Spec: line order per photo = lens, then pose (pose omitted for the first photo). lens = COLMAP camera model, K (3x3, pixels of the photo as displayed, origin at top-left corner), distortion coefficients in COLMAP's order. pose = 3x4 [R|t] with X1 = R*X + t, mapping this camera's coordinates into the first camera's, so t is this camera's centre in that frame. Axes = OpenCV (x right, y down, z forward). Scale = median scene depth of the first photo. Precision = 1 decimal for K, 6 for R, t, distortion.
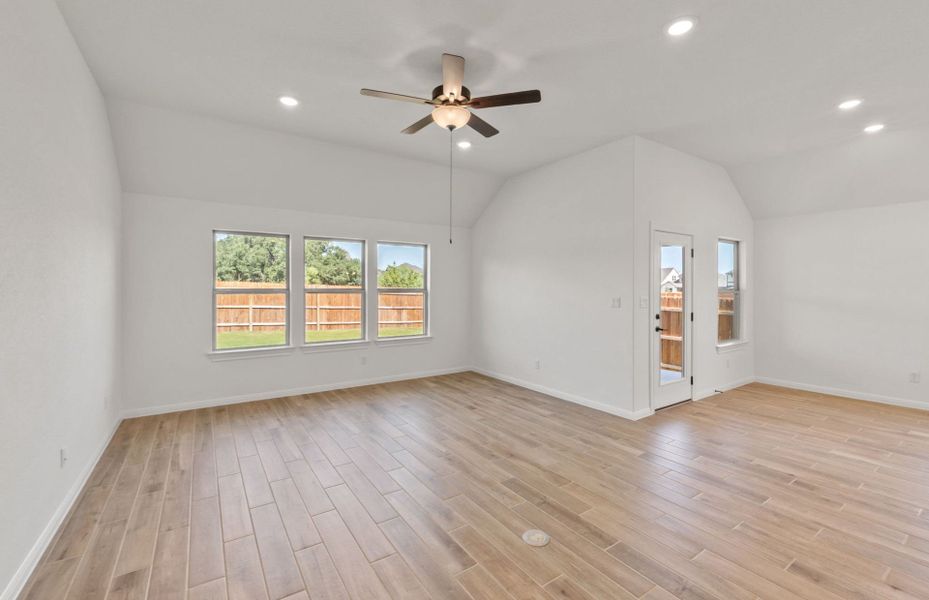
lens RADIAL K [[389.6, 0, 463.0], [0, 389.6, 290.8], [0, 0, 1]] dist [-0.011372, -0.000309]
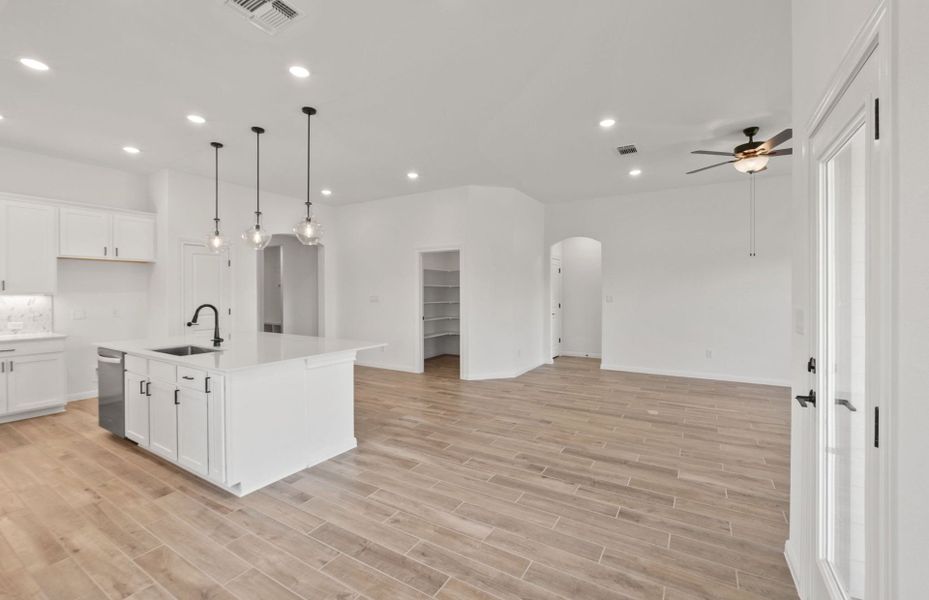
lens RADIAL K [[389.6, 0, 464.4], [0, 389.6, 294.8], [0, 0, 1]] dist [-0.011372, -0.000309]
pose [[-0.904510, 0.007143, -0.426392, 1.189625], [0.000177, 0.999866, 0.016374, -0.007472], [0.426452, 0.014735, -0.904390, 1.473216]]
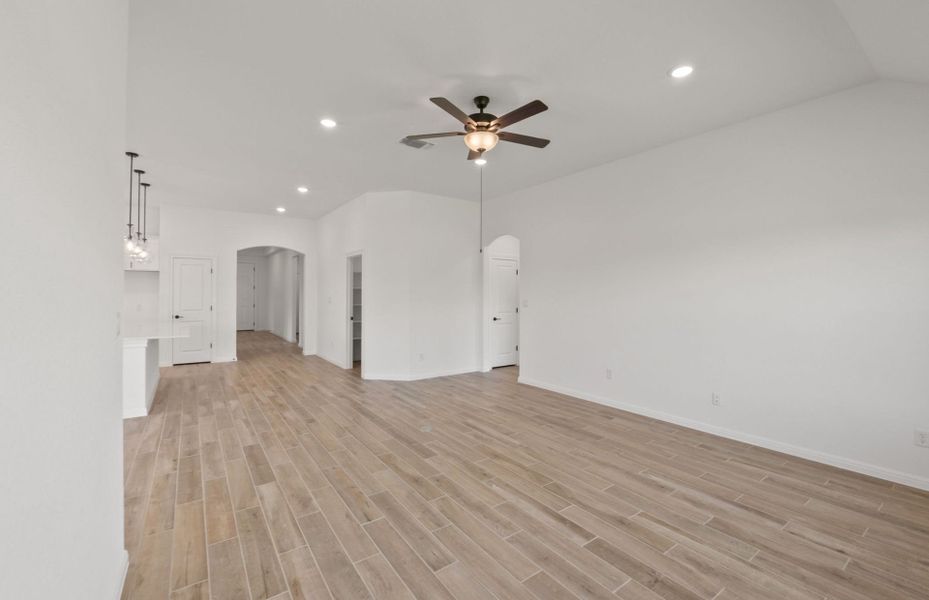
lens RADIAL K [[389.6, 0, 466.3], [0, 389.6, 293.1], [0, 0, 1]] dist [-0.011372, -0.000309]
pose [[-0.999489, -0.002603, -0.031863, 0.038320], [-0.002811, 0.999975, 0.006503, -0.010853], [0.031845, 0.006589, -0.999471, 1.736877]]
